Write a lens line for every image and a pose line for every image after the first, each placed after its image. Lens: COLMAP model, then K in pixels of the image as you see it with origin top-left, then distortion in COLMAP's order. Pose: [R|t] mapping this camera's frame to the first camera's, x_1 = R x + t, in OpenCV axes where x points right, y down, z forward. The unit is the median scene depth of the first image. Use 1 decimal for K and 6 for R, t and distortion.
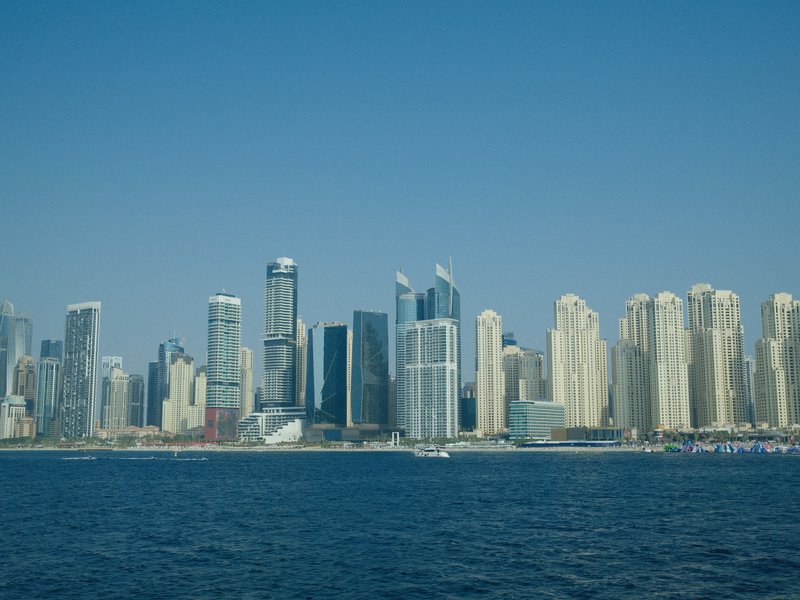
lens RADIAL K [[924.7, 0, 404.8], [0, 924.7, 302.6], [0, 0, 1]] dist [0.003483, 0.000000]
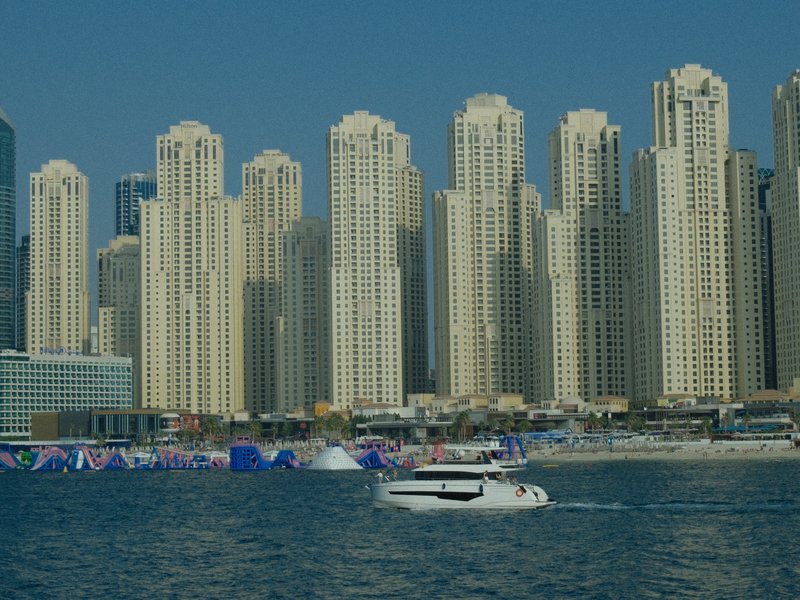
lens RADIAL K [[1828.2, 0, 397.4], [0, 1828.2, 274.5], [0, 0, 1]] dist [-0.033053, 0.000000]
pose [[0.999754, -0.014972, -0.016383, 0.318924], [0.015966, 0.997928, 0.062326, 0.012654], [0.015416, -0.062573, 0.997921, 0.096201]]
